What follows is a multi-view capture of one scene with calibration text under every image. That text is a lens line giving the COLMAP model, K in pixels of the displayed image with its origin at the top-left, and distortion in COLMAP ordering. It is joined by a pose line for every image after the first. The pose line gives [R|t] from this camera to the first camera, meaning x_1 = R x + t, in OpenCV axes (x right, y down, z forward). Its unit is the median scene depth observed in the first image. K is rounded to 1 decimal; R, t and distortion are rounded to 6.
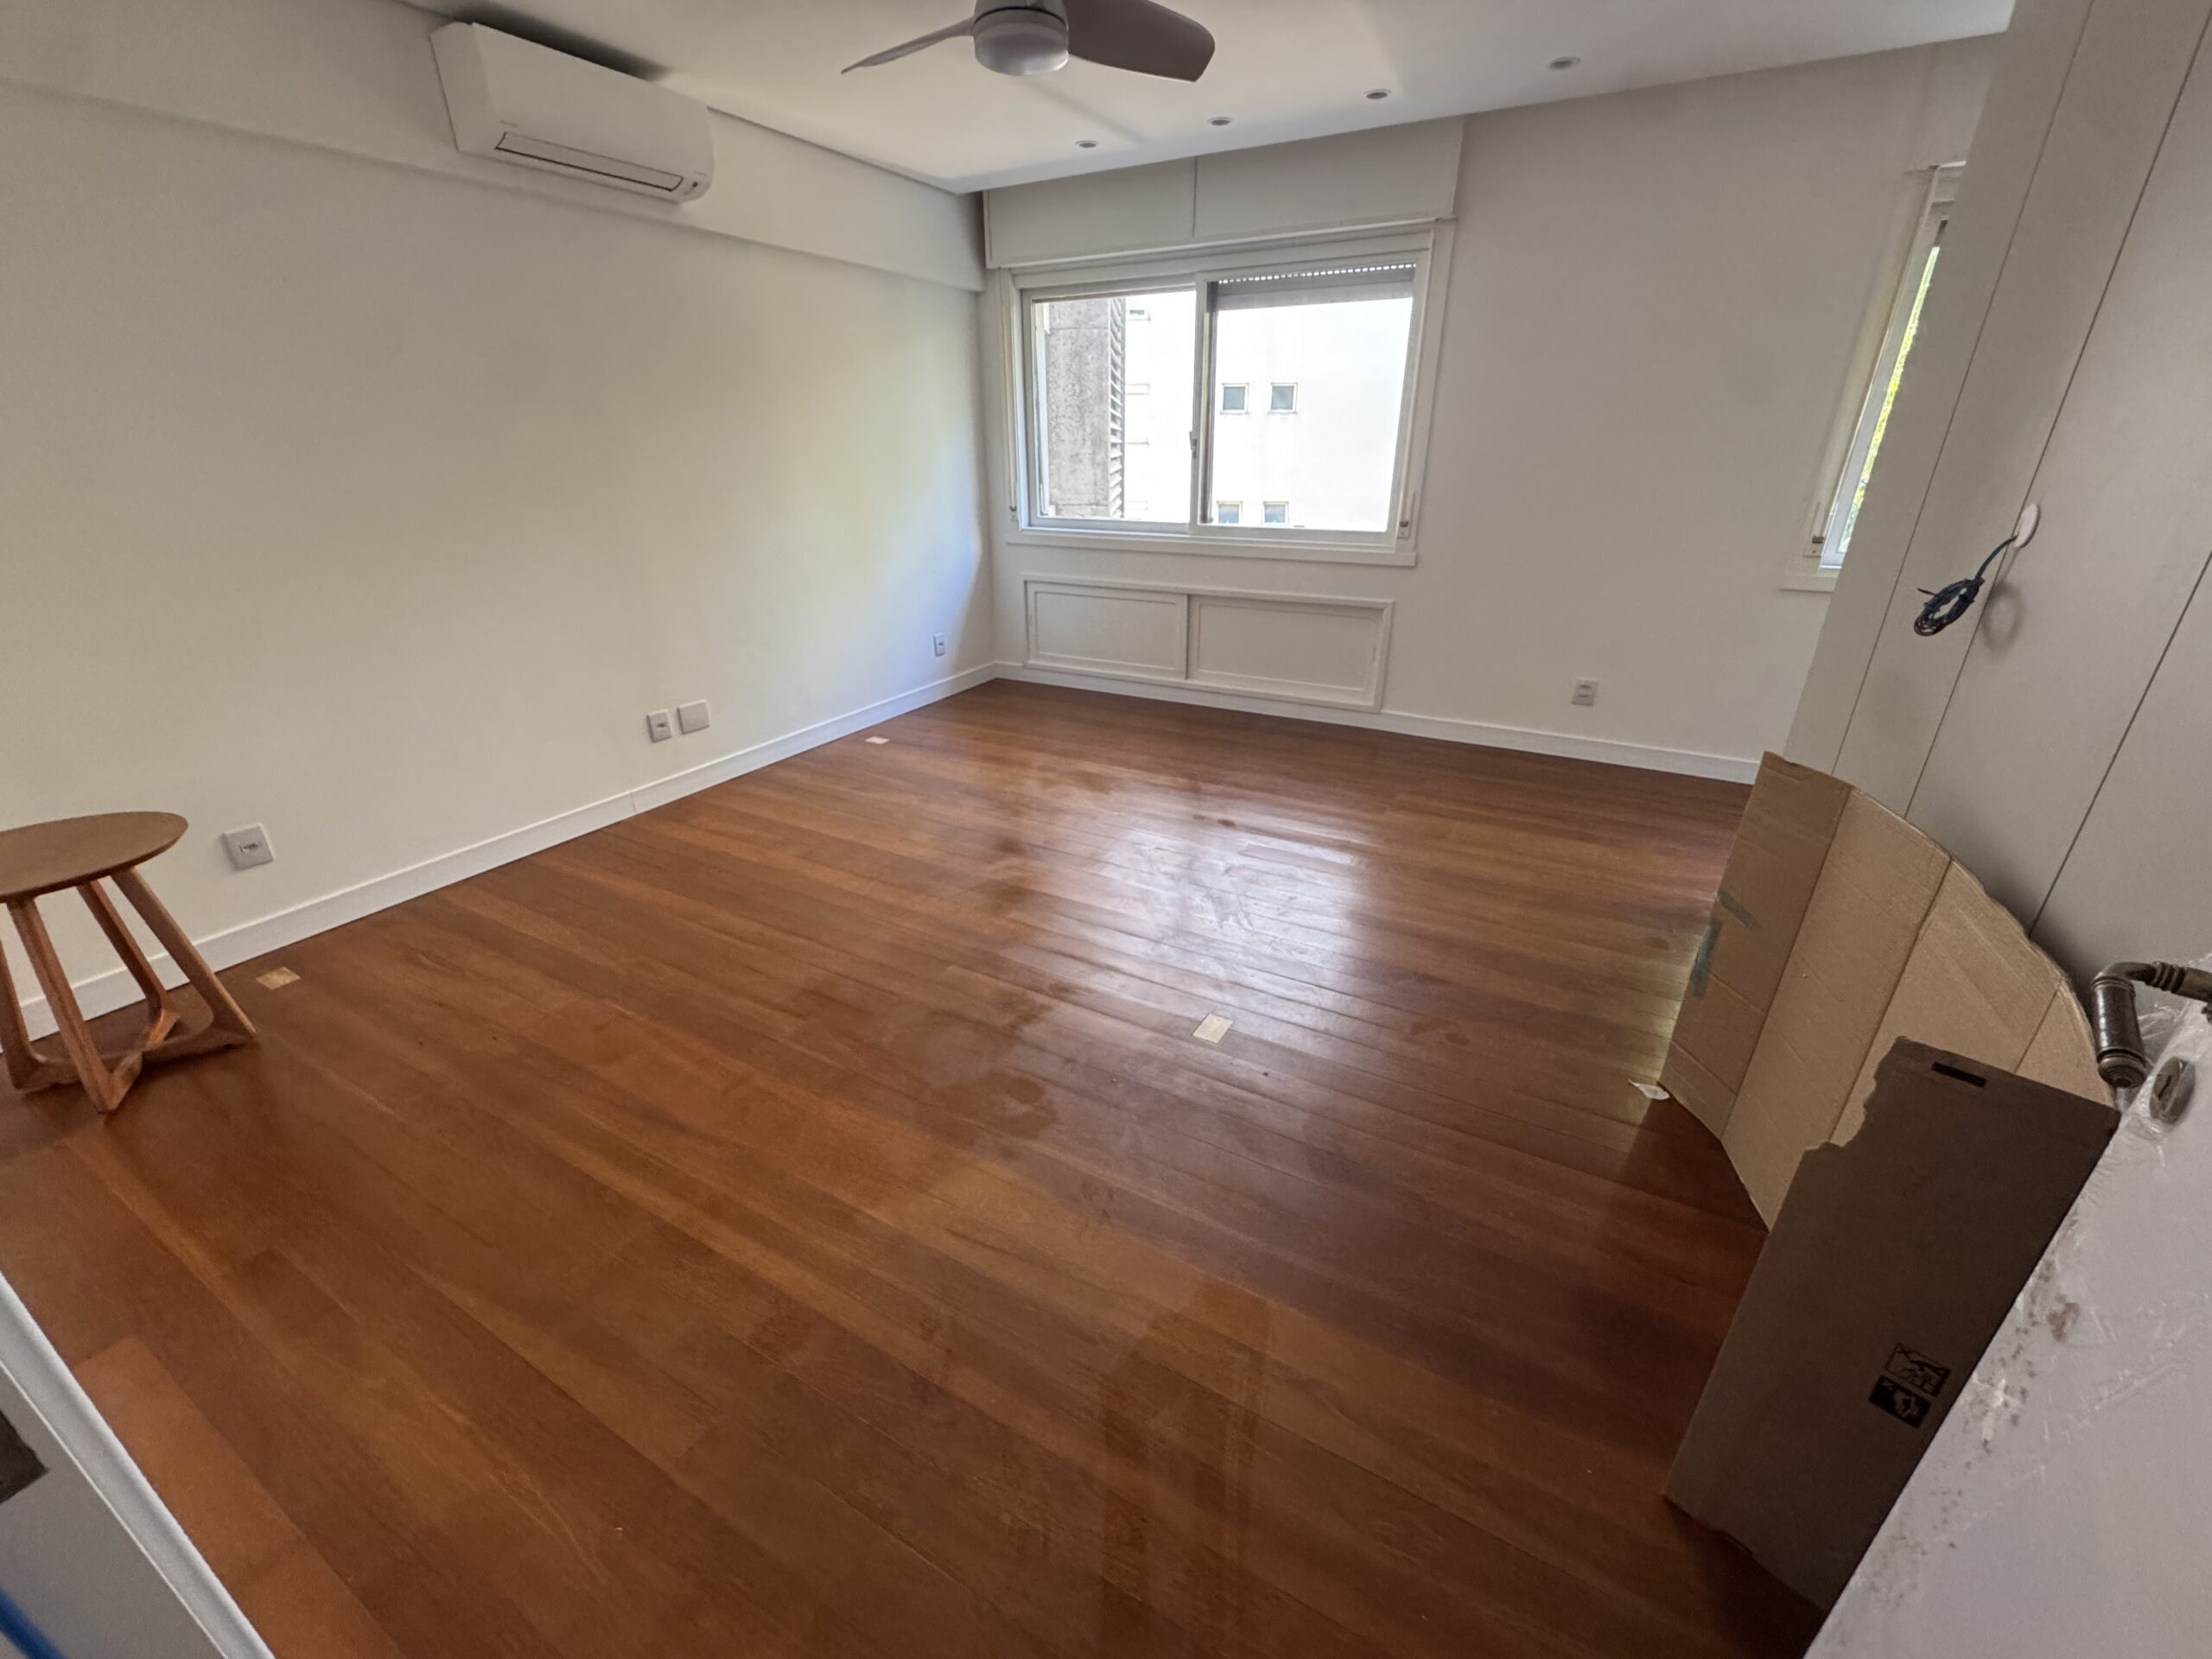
lens RADIAL K [[885.5, 0, 1095.6], [0, 885.5, 830.5], [0, 0, 1]] dist [-0.005227, 0.000654]
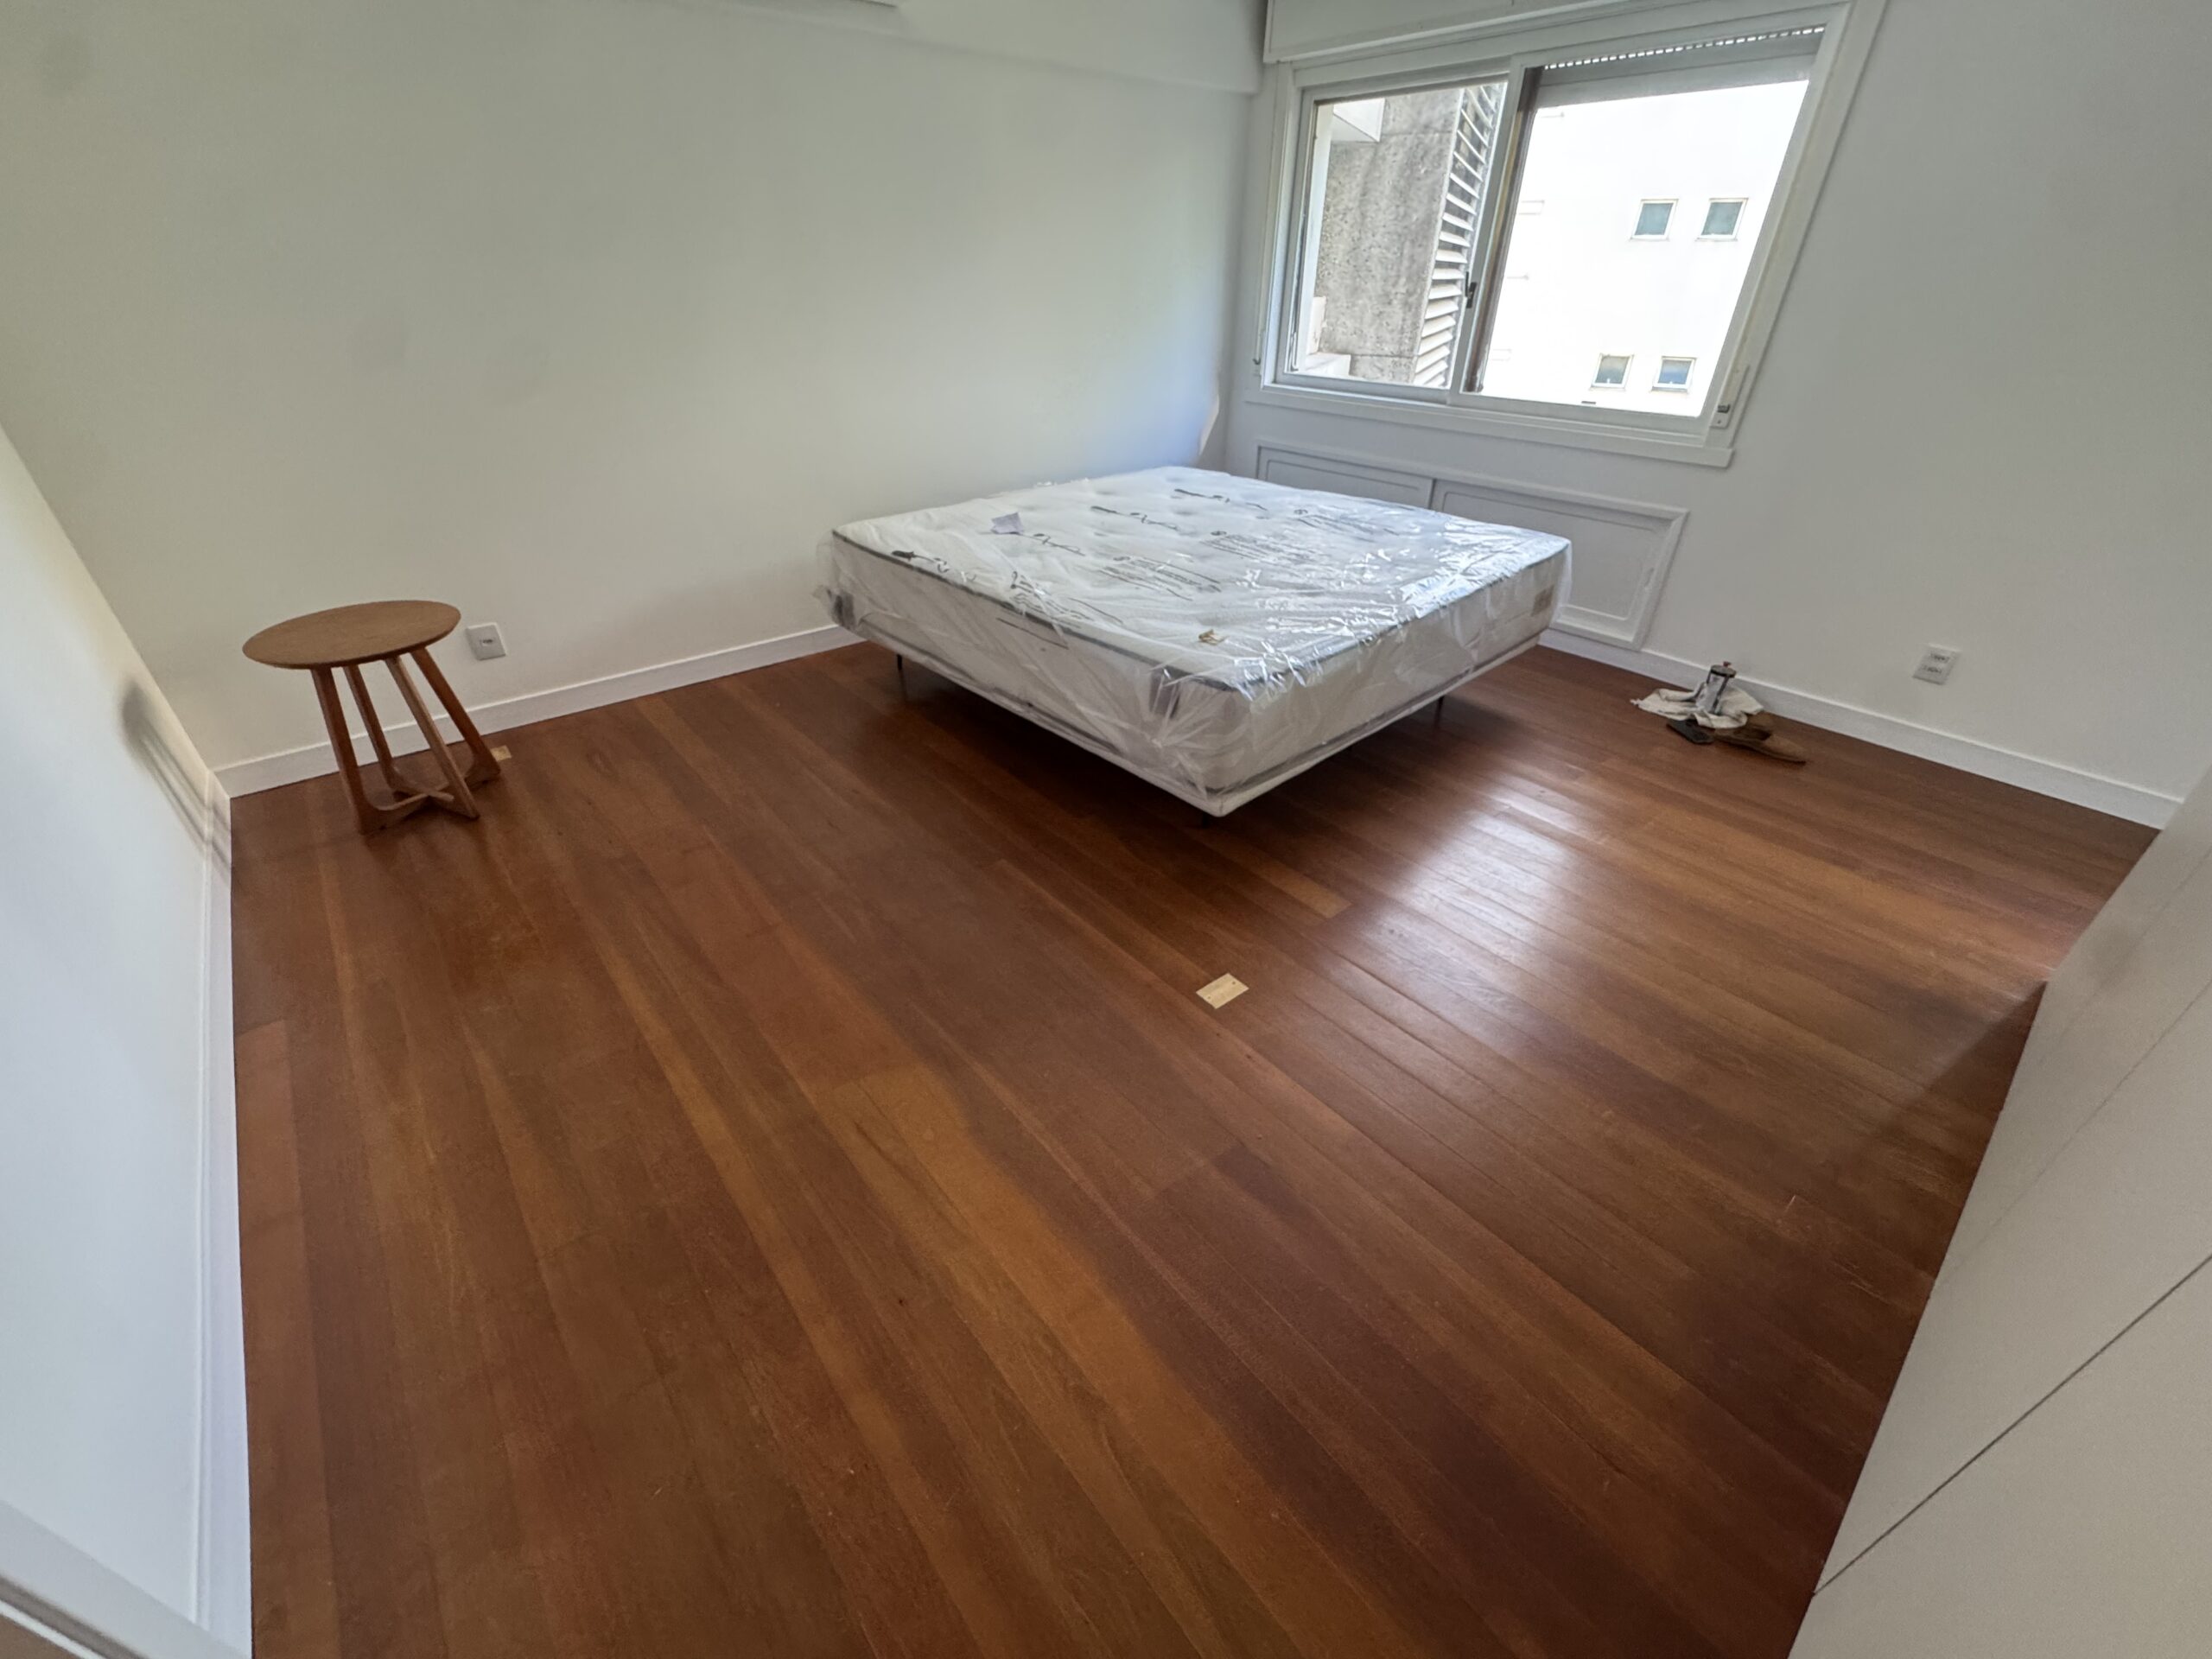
lens RADIAL K [[885.5, 0, 1095.0], [0, 885.5, 826.0], [0, 0, 1]] dist [-0.005227, 0.000654]
pose [[0.934810, 0.197520, -0.295153, 0.189054], [-0.151703, 0.973519, 0.171016, -0.059945], [0.321117, -0.115092, 0.940020, 0.091578]]
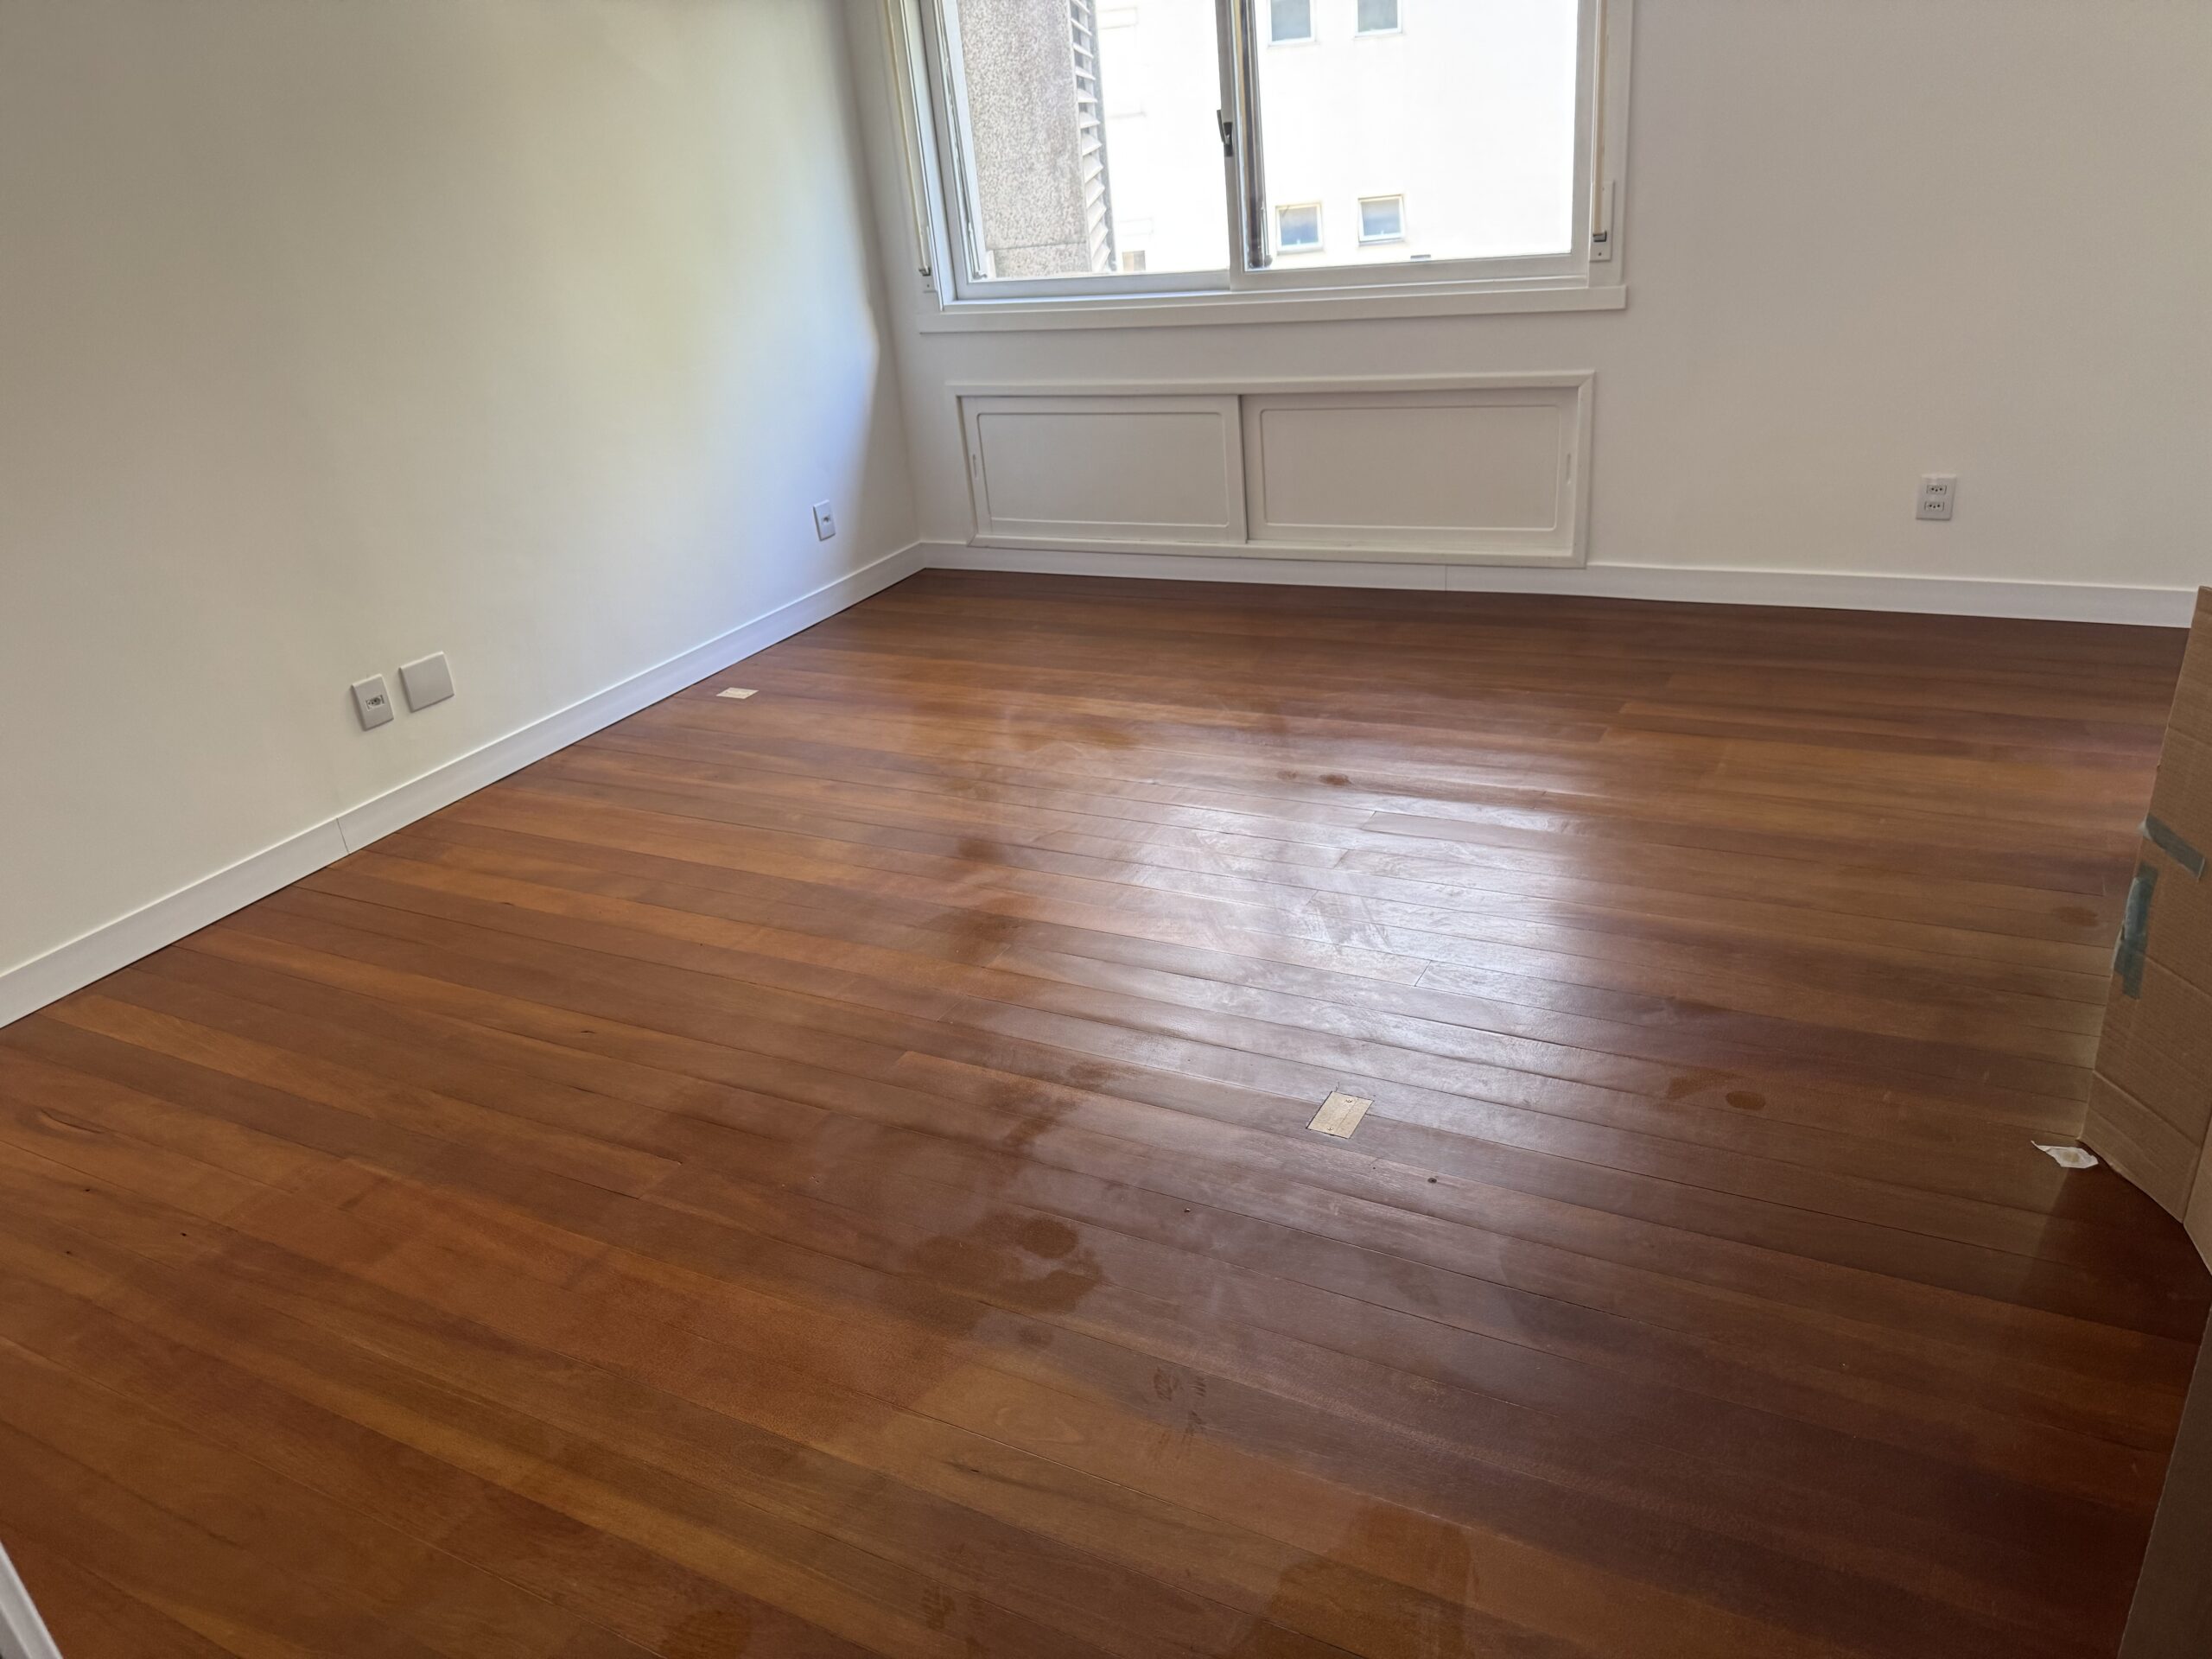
lens RADIAL K [[1561.9, 0, 1083.5], [0, 1561.9, 839.8], [0, 0, 1]] dist [0.063964, -0.086334]
pose [[0.995779, -0.089639, -0.019713, -0.005275], [0.089988, 0.995788, 0.017568, -0.002169], [0.018055, -0.019268, 0.999651, -0.068007]]
